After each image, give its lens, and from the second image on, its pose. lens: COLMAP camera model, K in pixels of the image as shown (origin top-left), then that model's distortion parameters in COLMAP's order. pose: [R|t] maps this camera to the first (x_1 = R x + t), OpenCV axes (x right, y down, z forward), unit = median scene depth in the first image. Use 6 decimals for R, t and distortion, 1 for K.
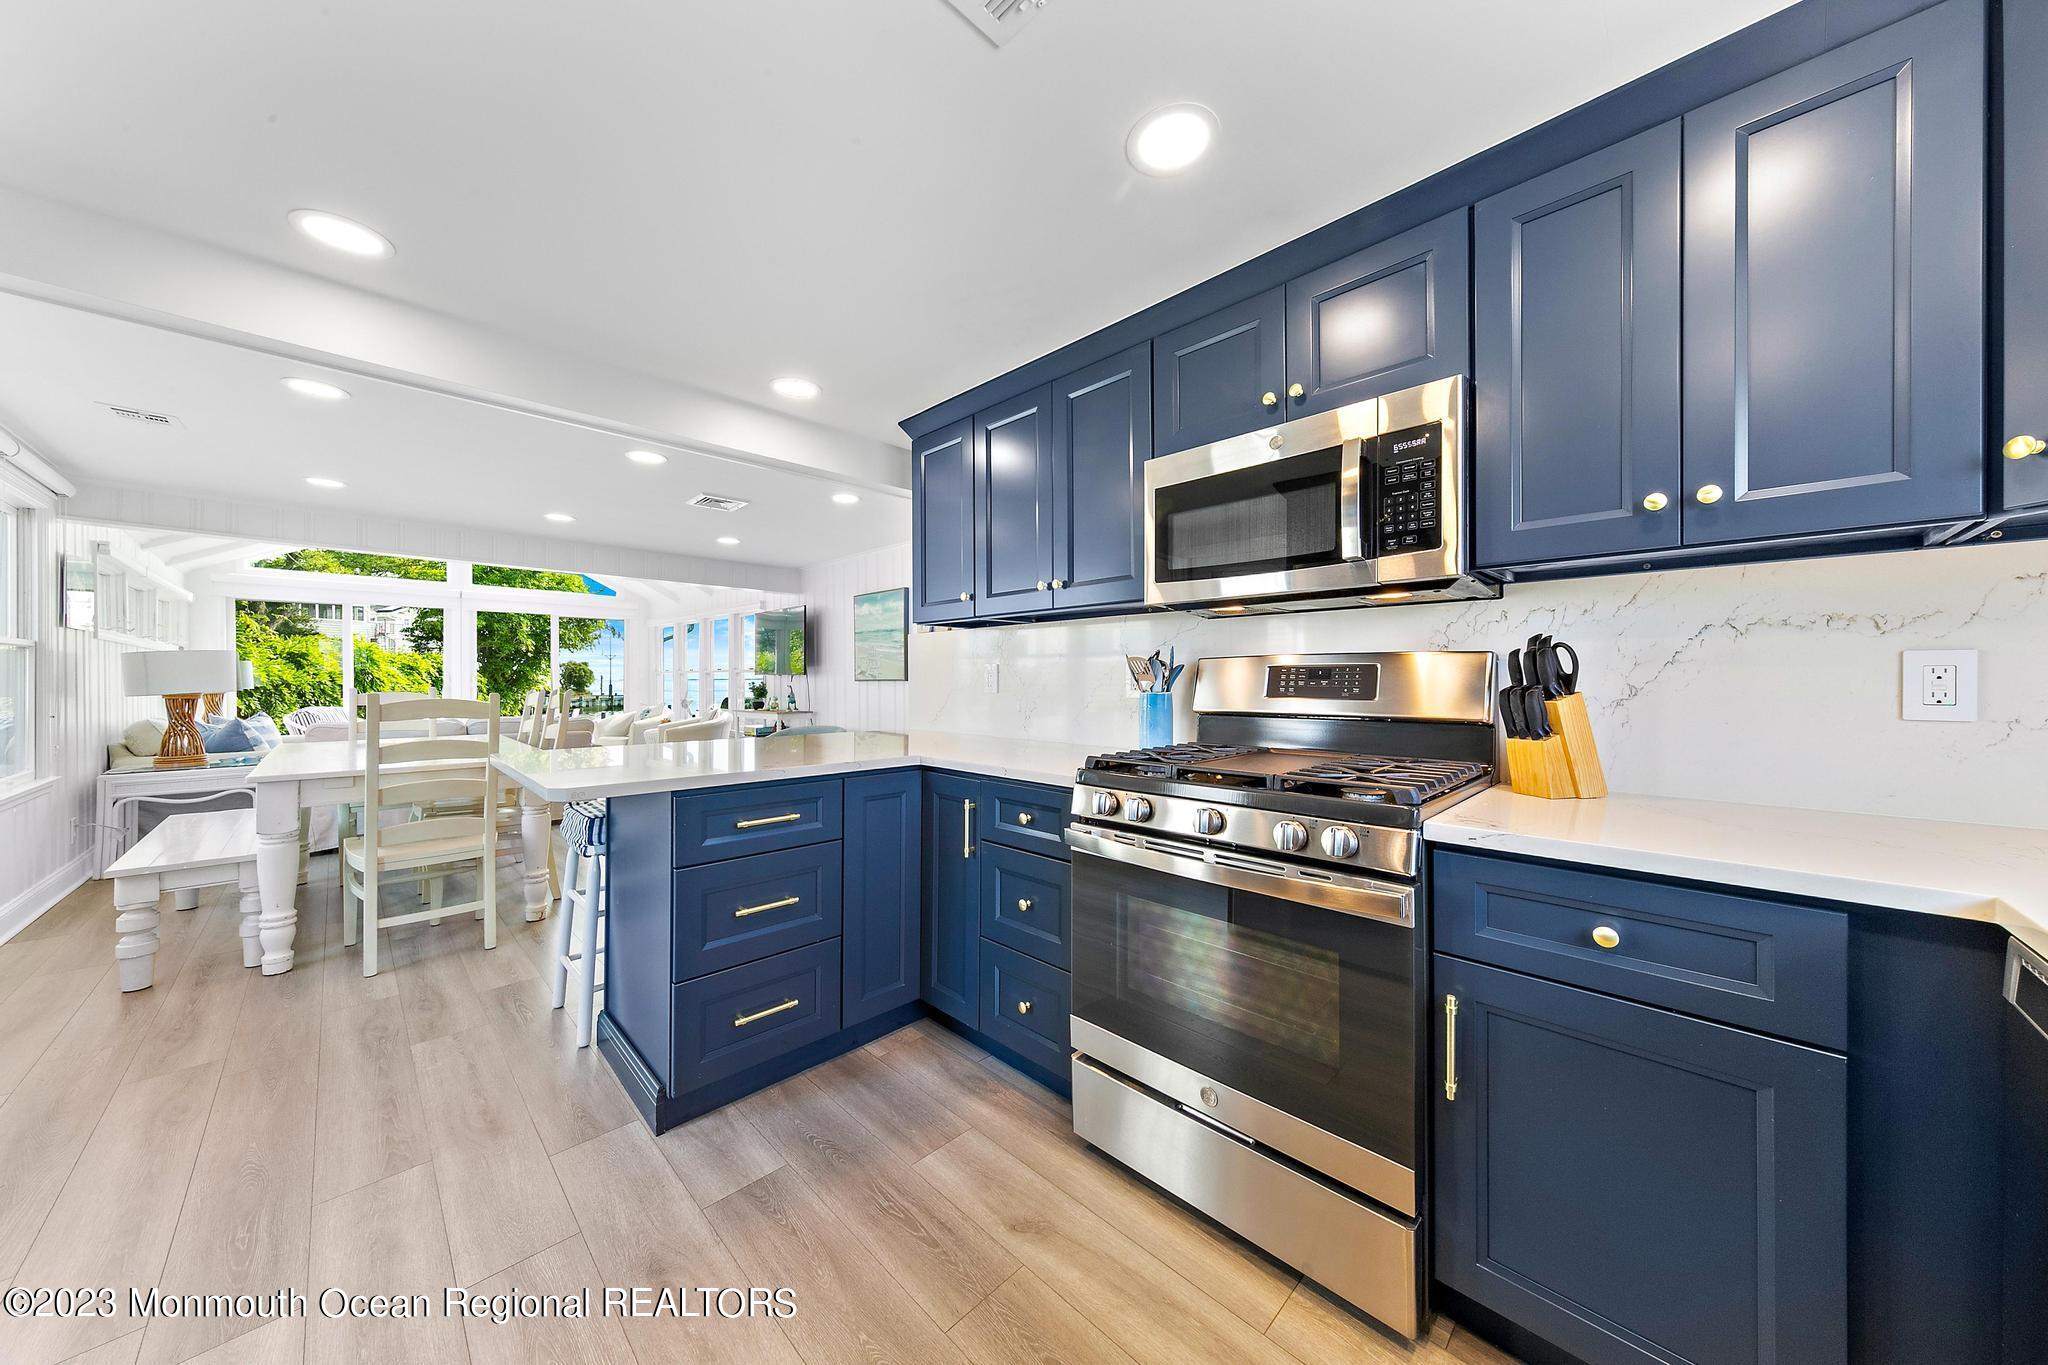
lens RADIAL K [[677.6, 0, 1024.0], [0, 677.6, 682.5], [0, 0, 1]] dist [0.001462, 0.000114]
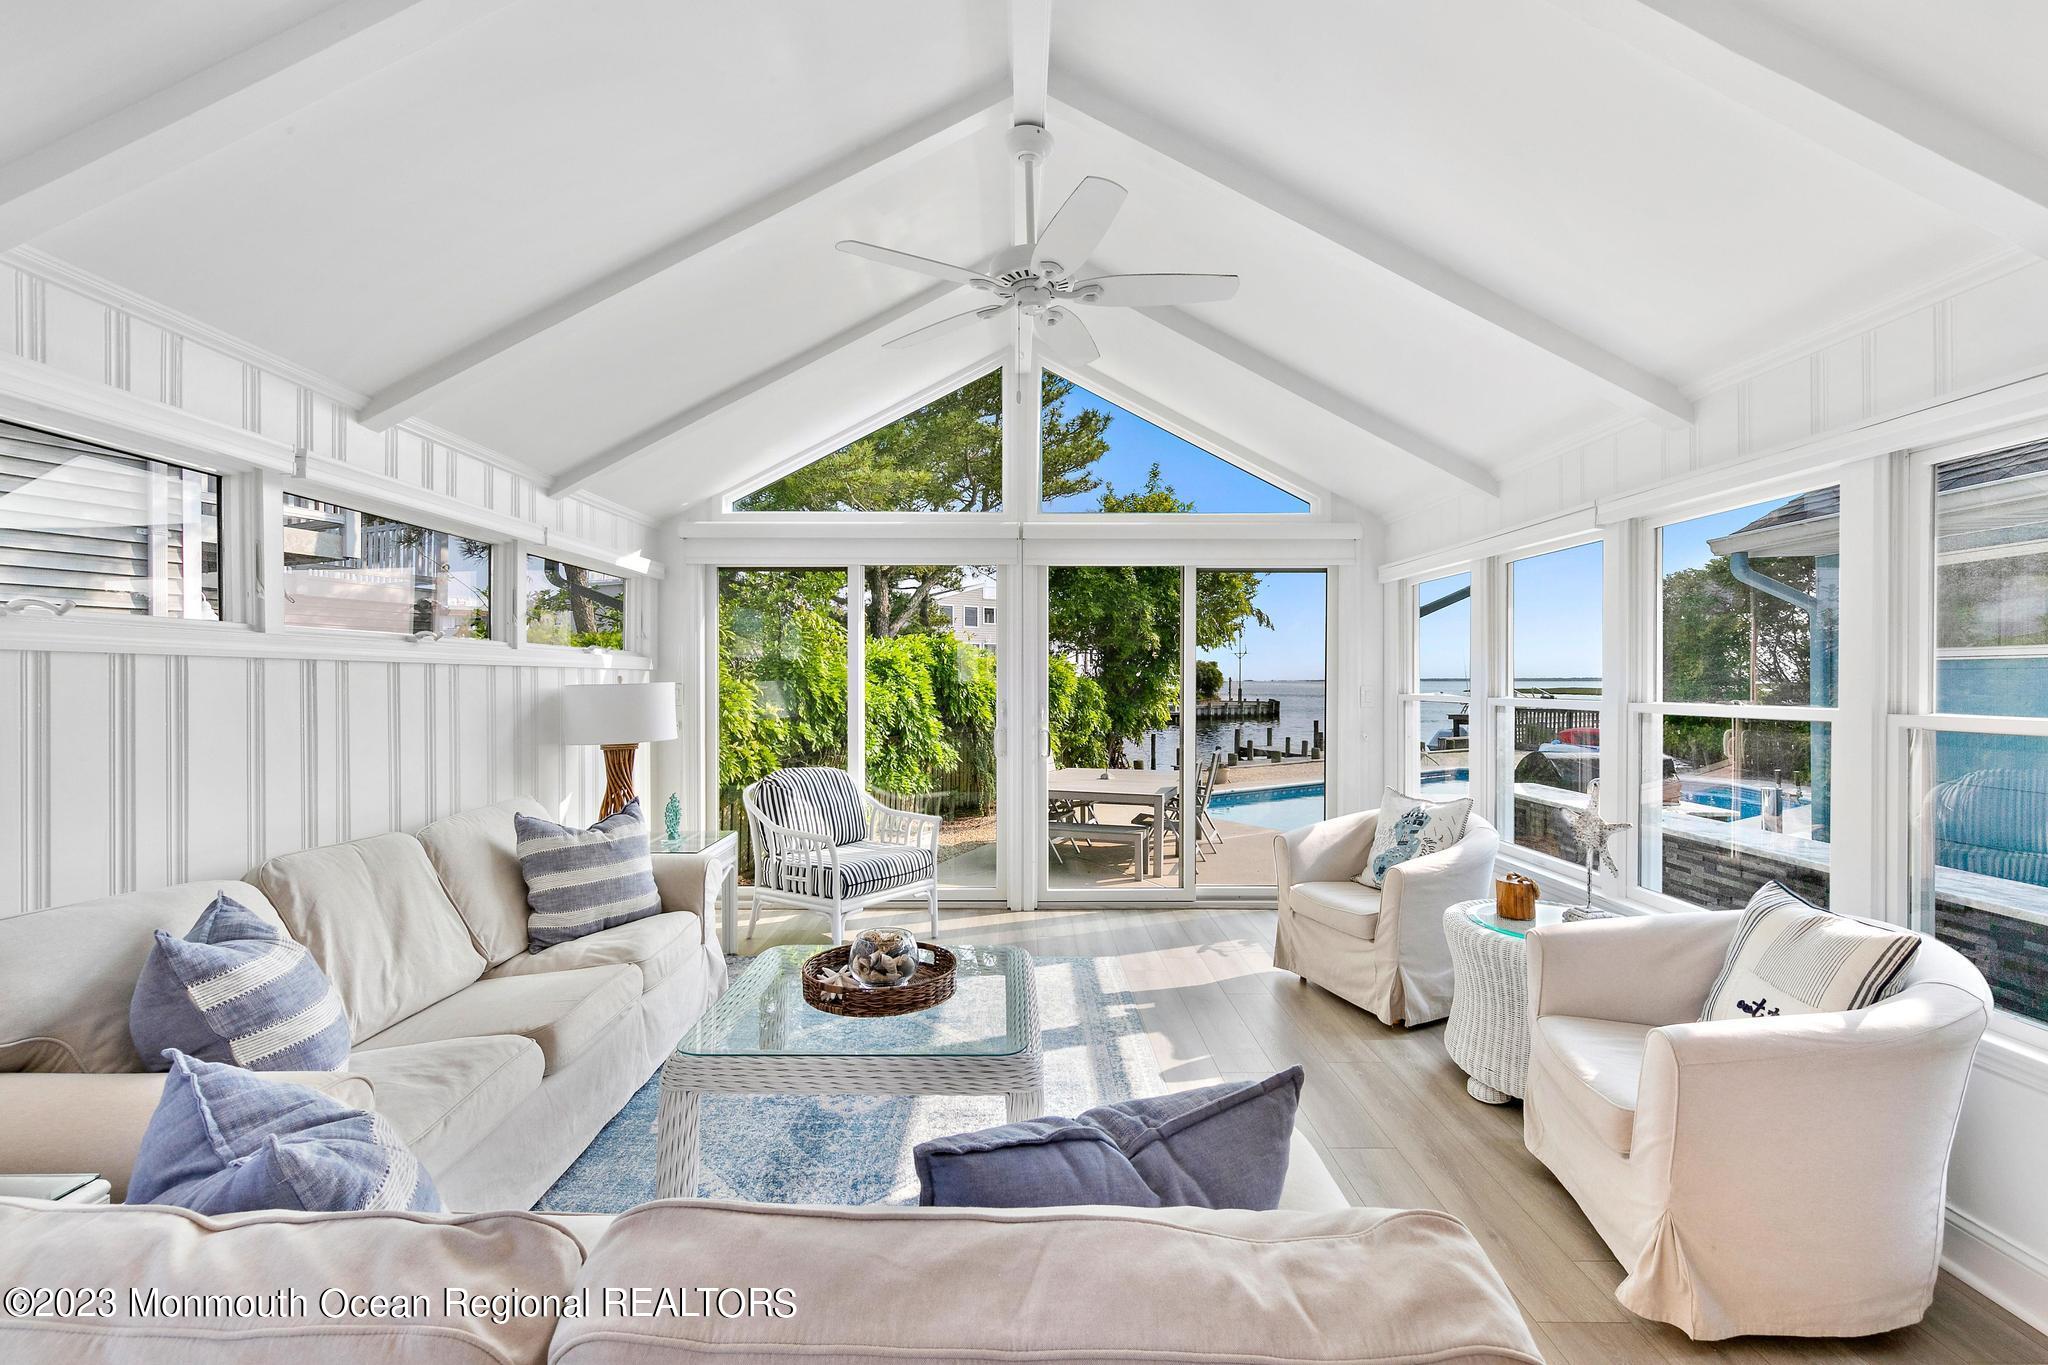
lens RADIAL K [[863.1, 0, 1022.6], [0, 863.1, 681.9], [0, 0, 1]] dist [-0.000588, -0.000099]
pose [[0.704004, 0.004433, -0.710182, -0.762069], [-0.006607, 0.999978, -0.000308, -0.047648], [0.710165, 0.004909, 0.704018, 1.093753]]
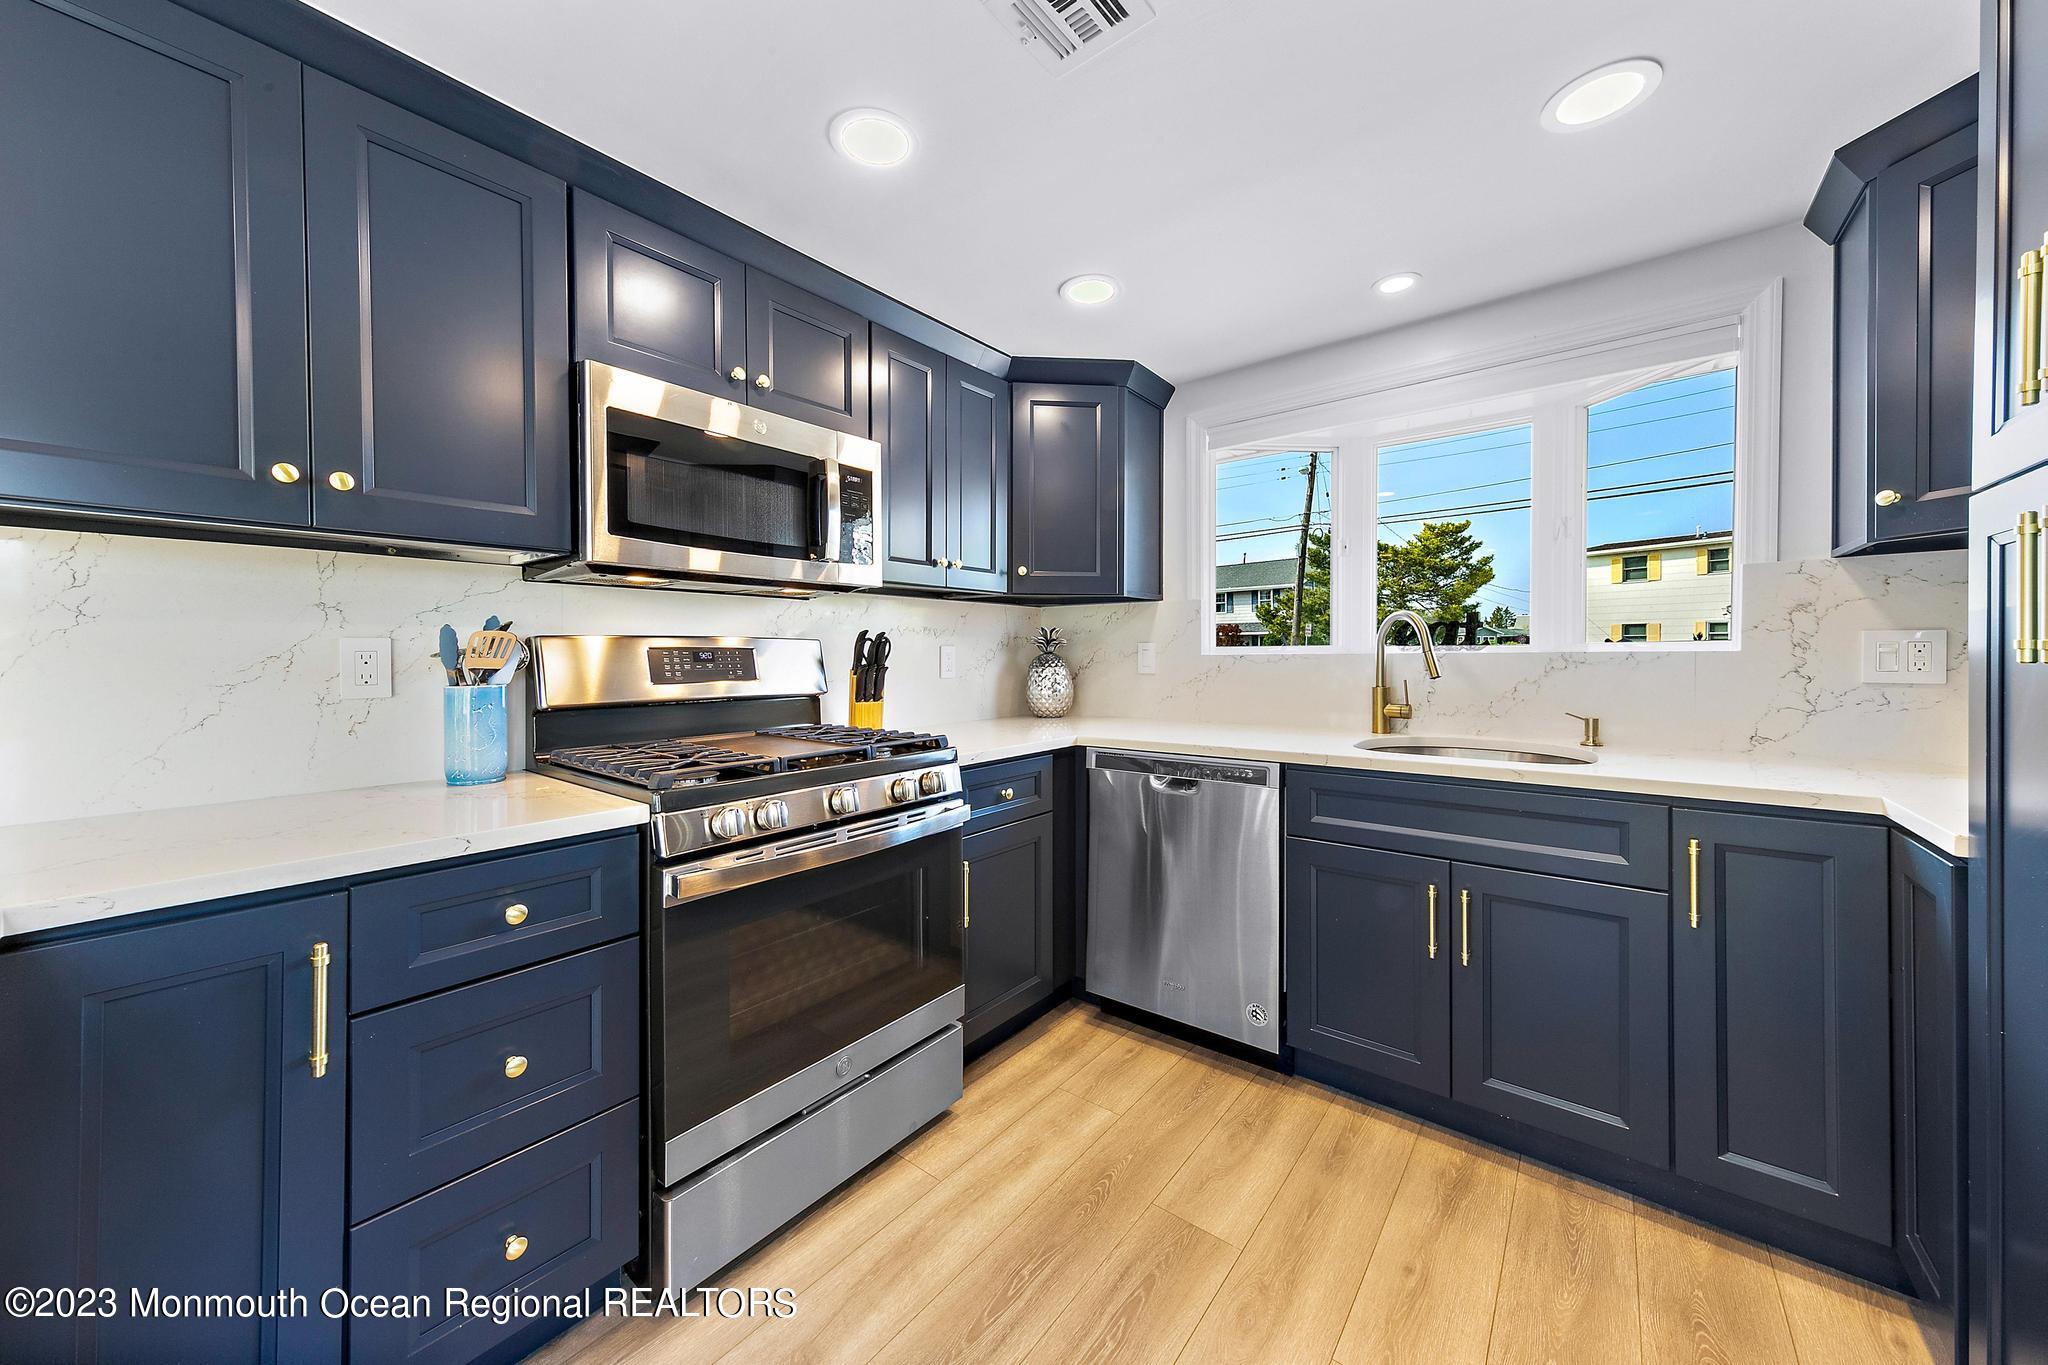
lens RADIAL K [[710.9, 0, 1025.4], [0, 710.9, 666.7], [0, 0, 1]] dist [0.001454, -0.000067]
pose [[-0.105317, -0.009931, 0.994389, -0.257613], [0.010505, 0.999883, 0.011099, -0.001974], [-0.994383, 0.011615, -0.105200, 0.259186]]
